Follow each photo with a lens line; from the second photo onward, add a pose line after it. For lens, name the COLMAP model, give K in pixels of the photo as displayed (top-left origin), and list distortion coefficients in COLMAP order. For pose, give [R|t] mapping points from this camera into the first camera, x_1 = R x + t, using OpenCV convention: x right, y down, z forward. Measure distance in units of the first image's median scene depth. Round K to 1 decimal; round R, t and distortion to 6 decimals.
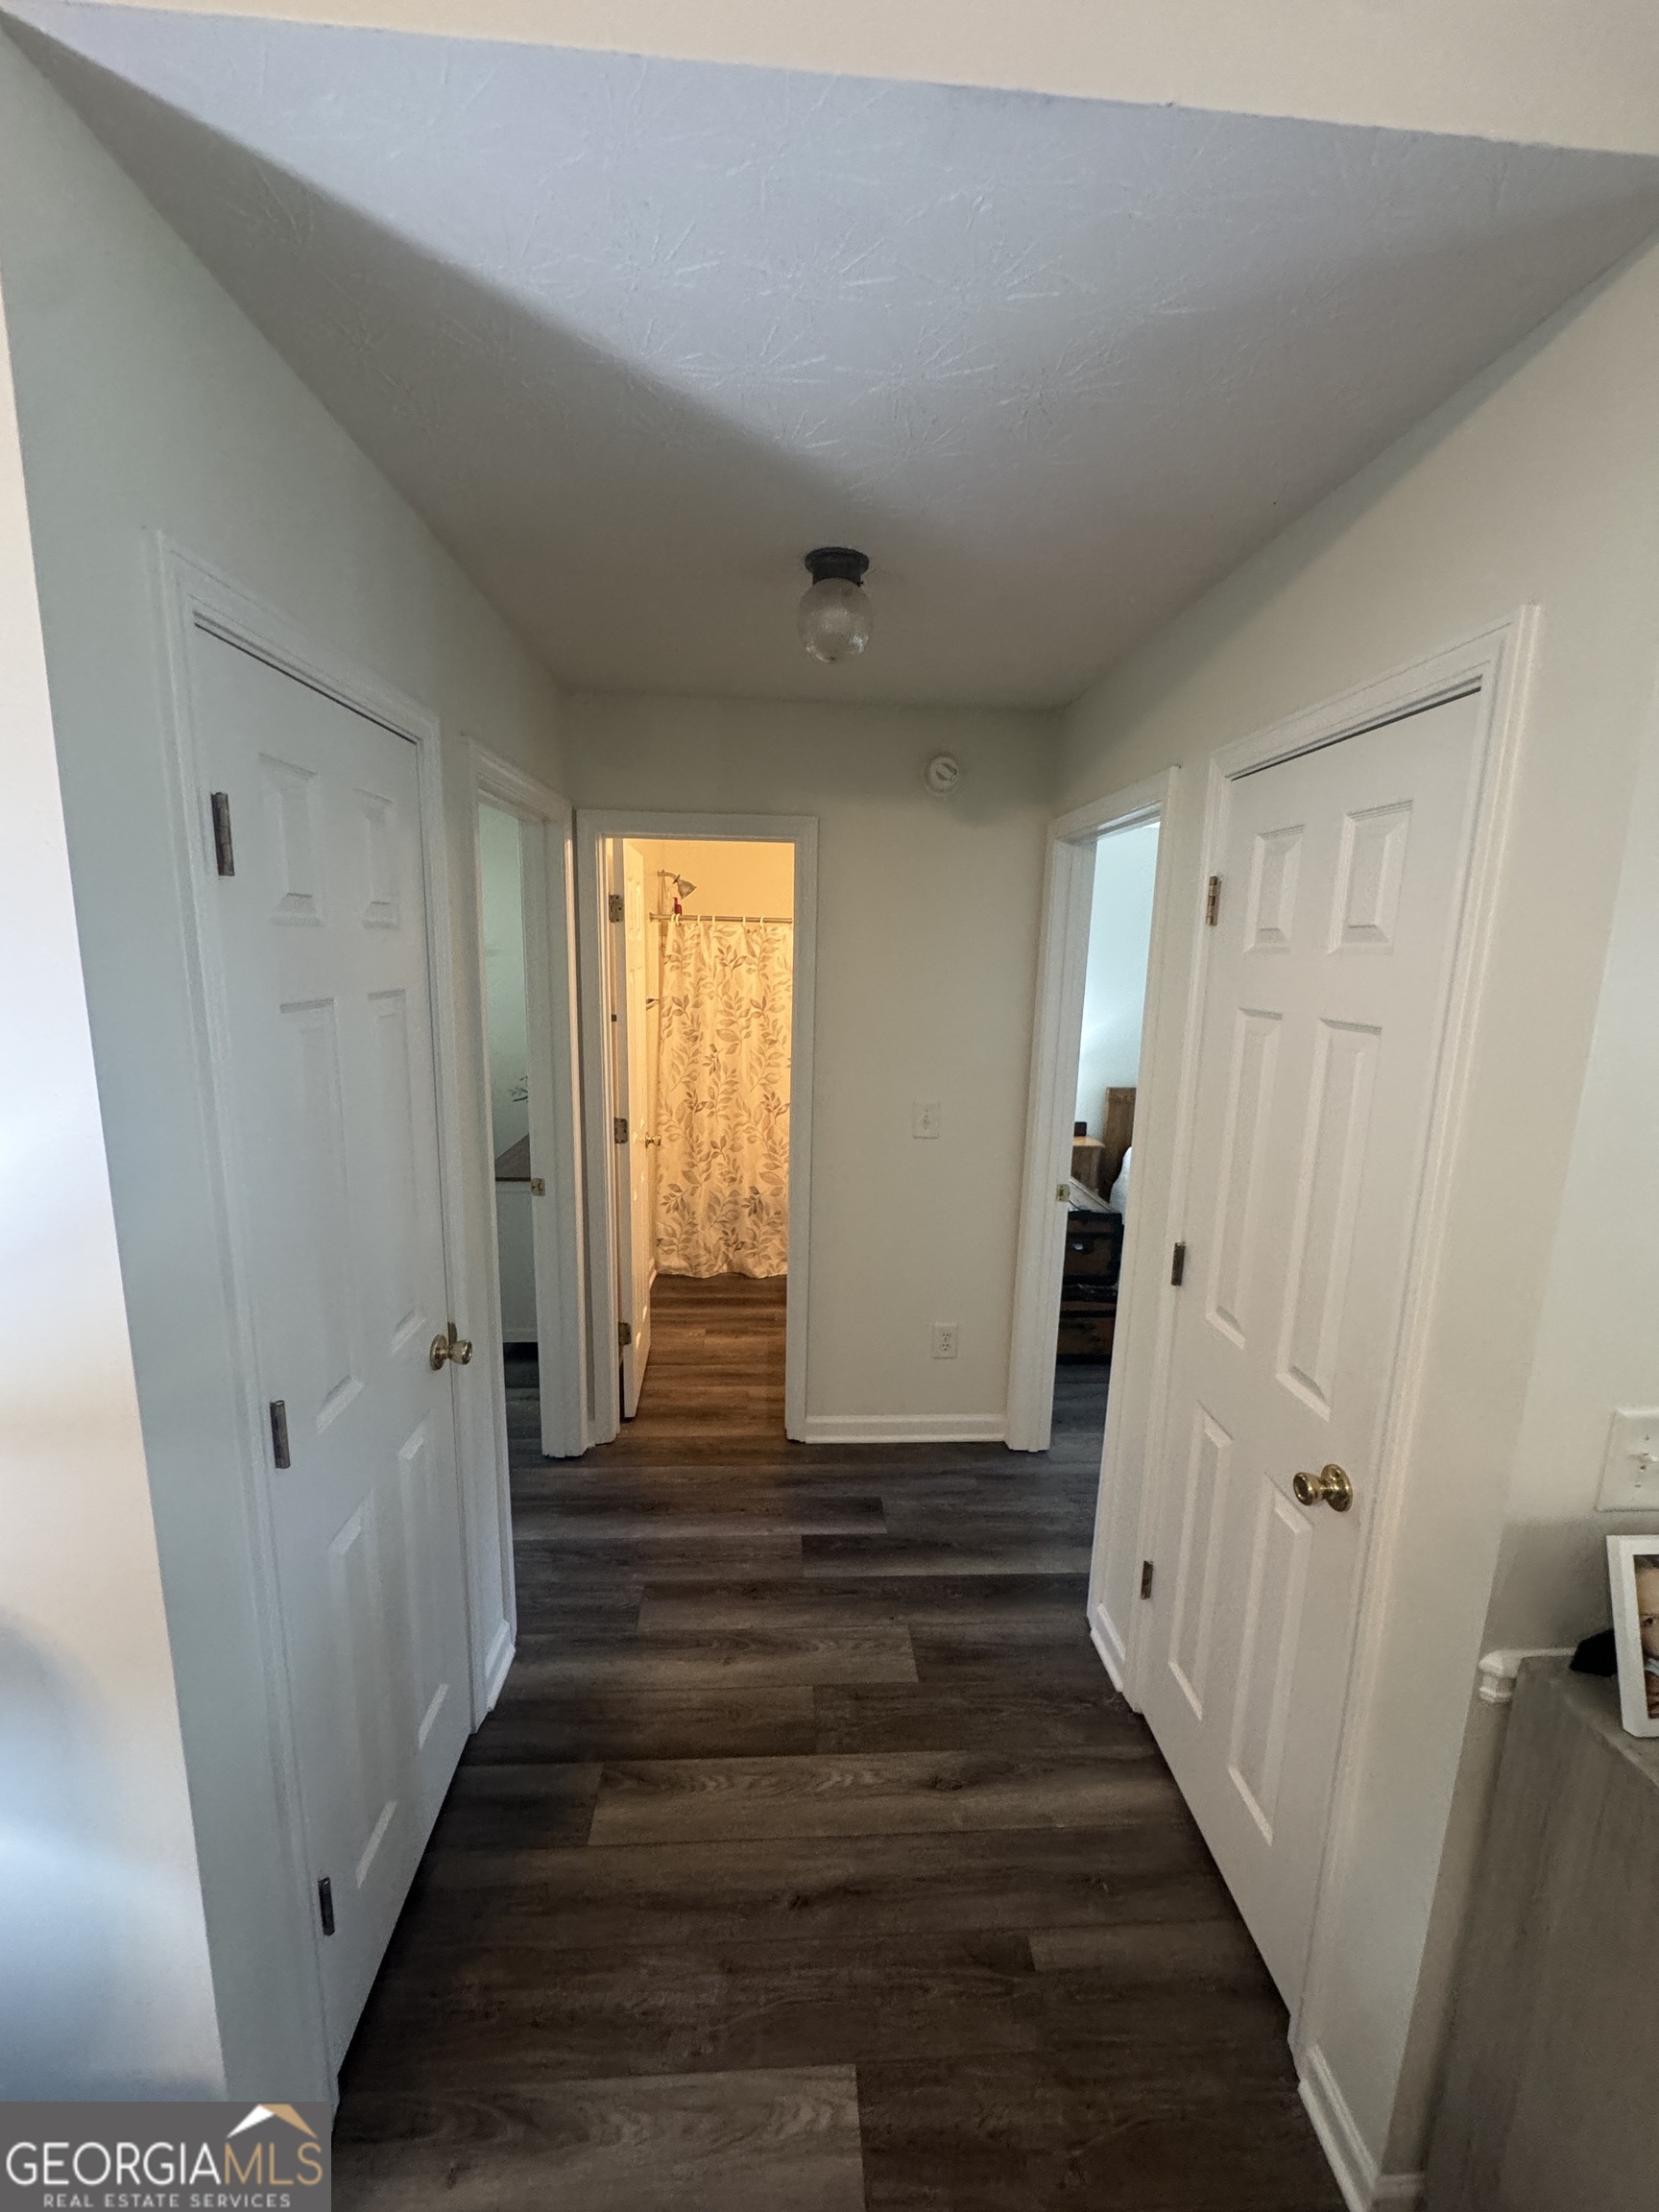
lens RADIAL K [[875.0, 0, 830.2], [0, 875.0, 1110.7], [0, 0, 1]] dist [-0.003897, 0.000719]
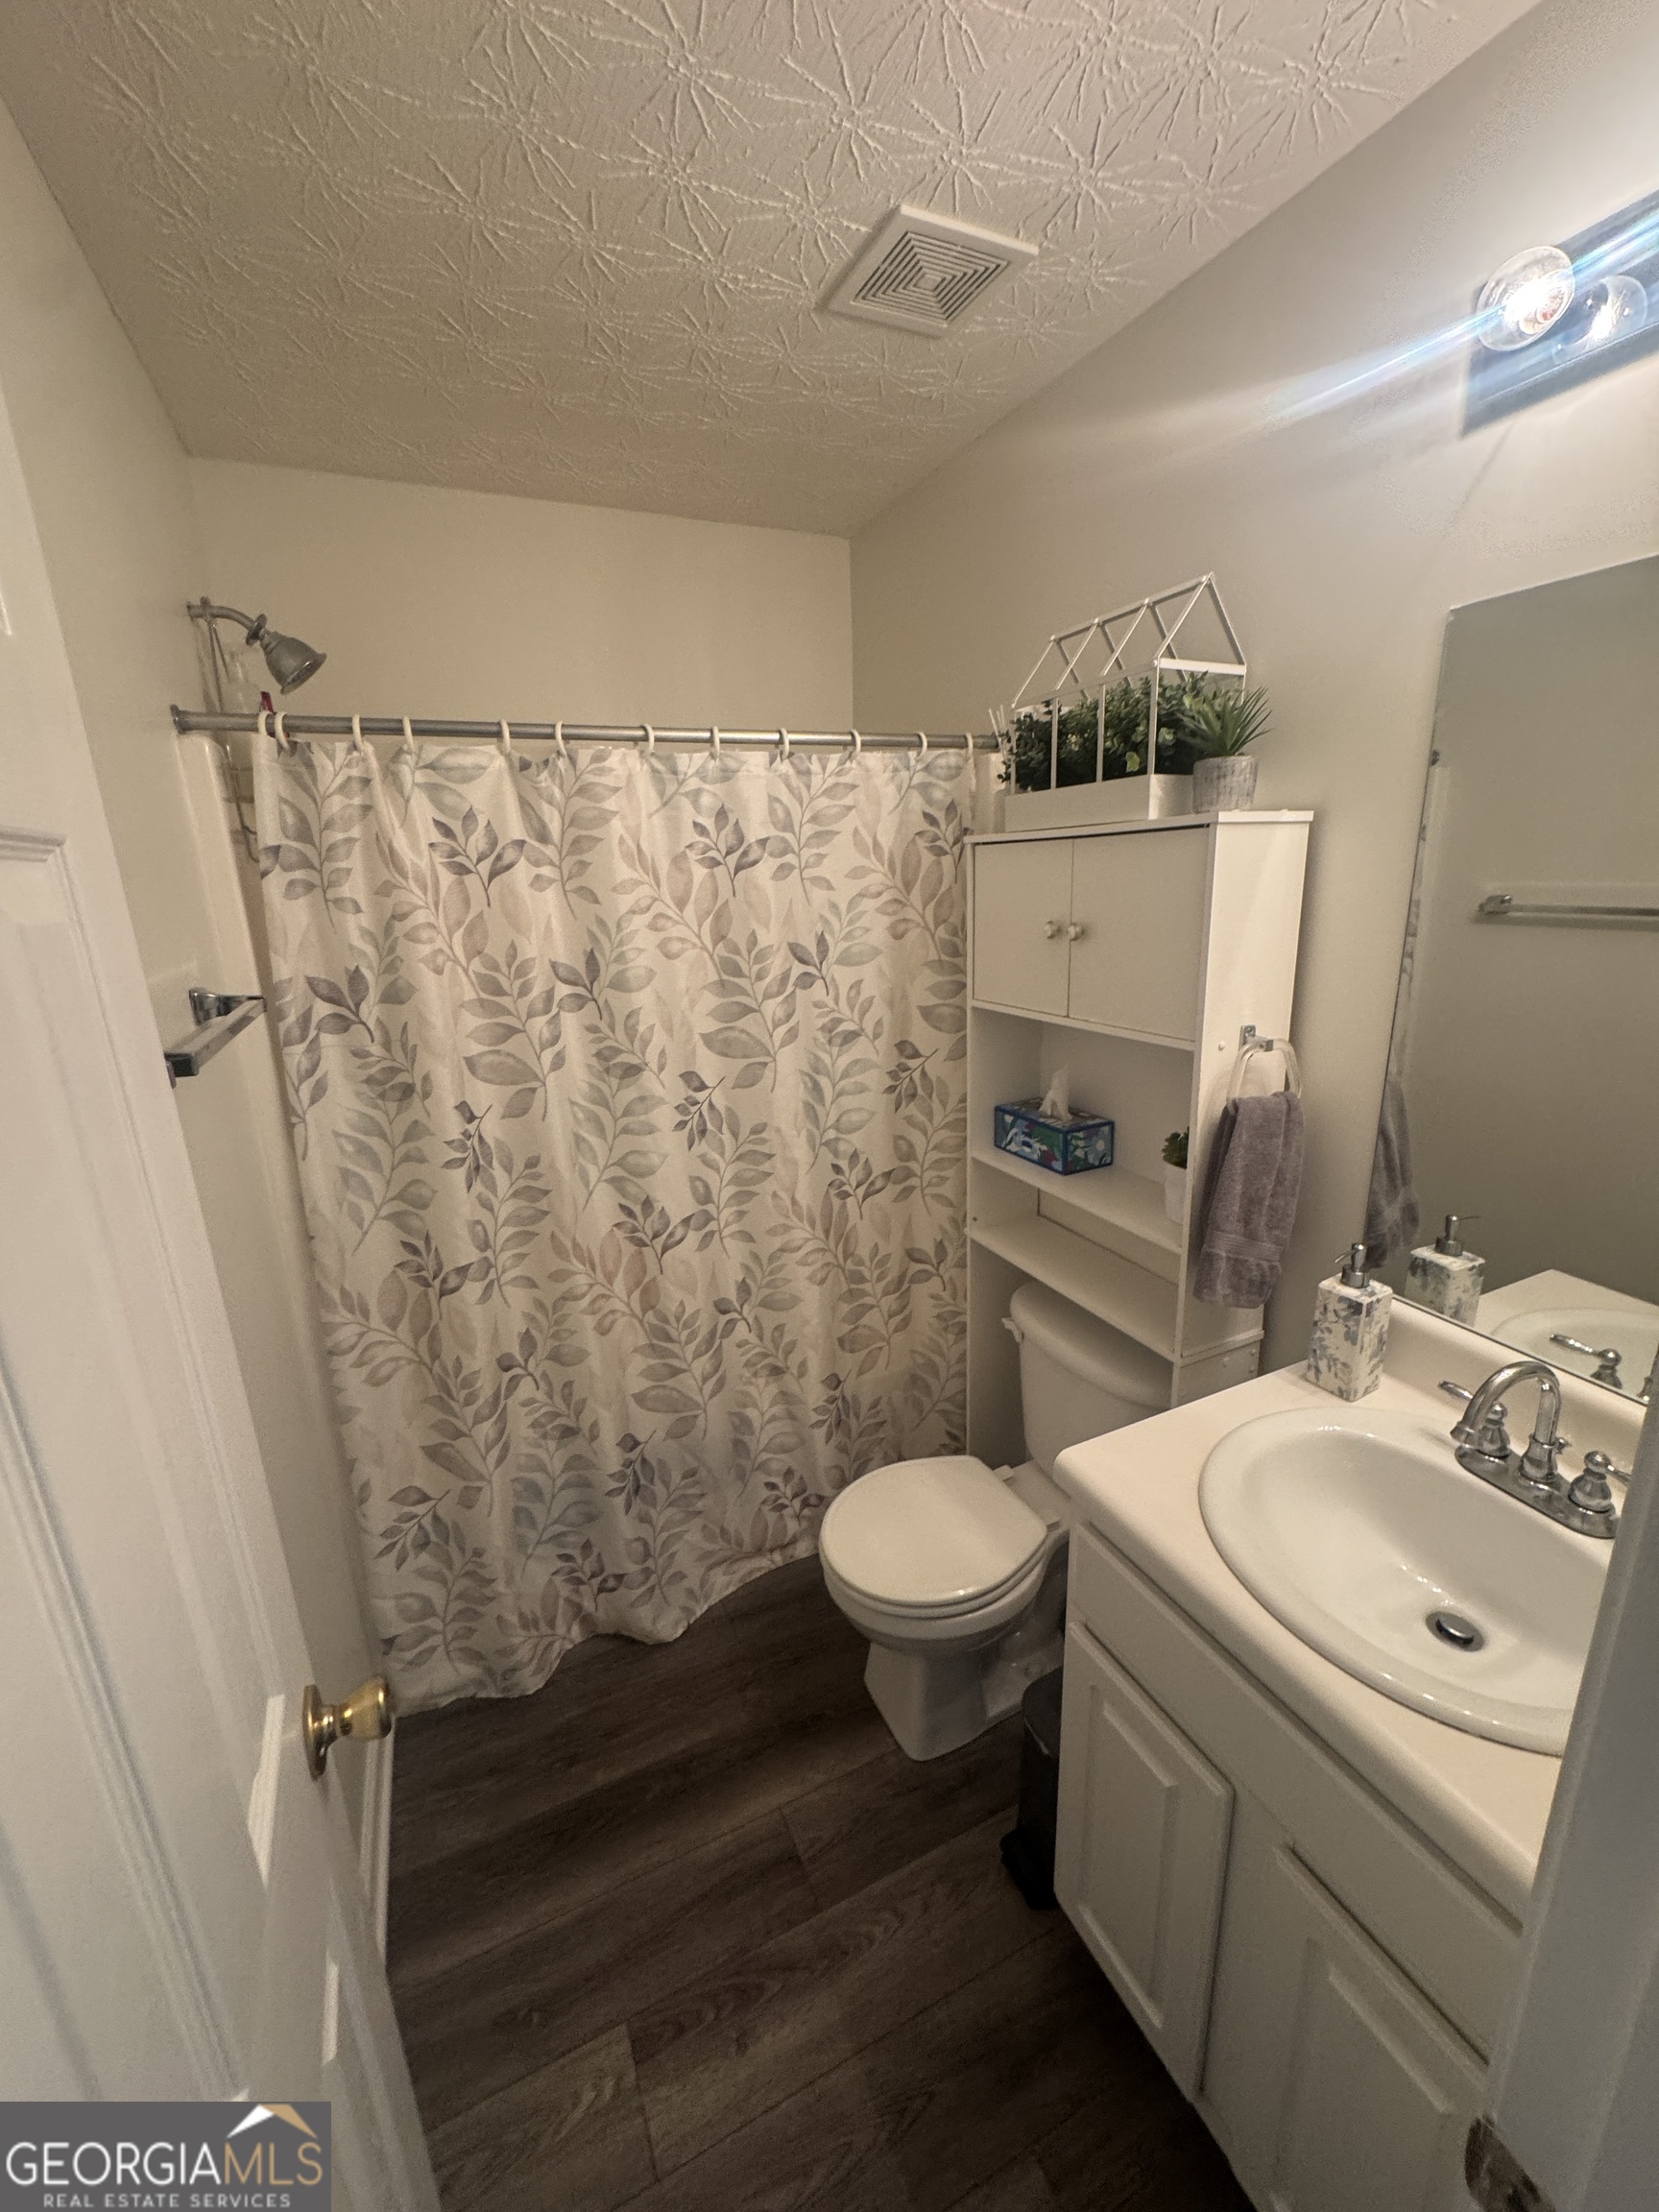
lens RADIAL K [[875.0, 0, 830.0], [0, 875.0, 1105.5], [0, 0, 1]] dist [-0.003897, 0.000719]
pose [[0.928130, -0.151917, 0.339848, -0.116092], [0.125828, 0.987232, 0.097669, -0.089415], [-0.350347, -0.047887, 0.935395, 0.616308]]
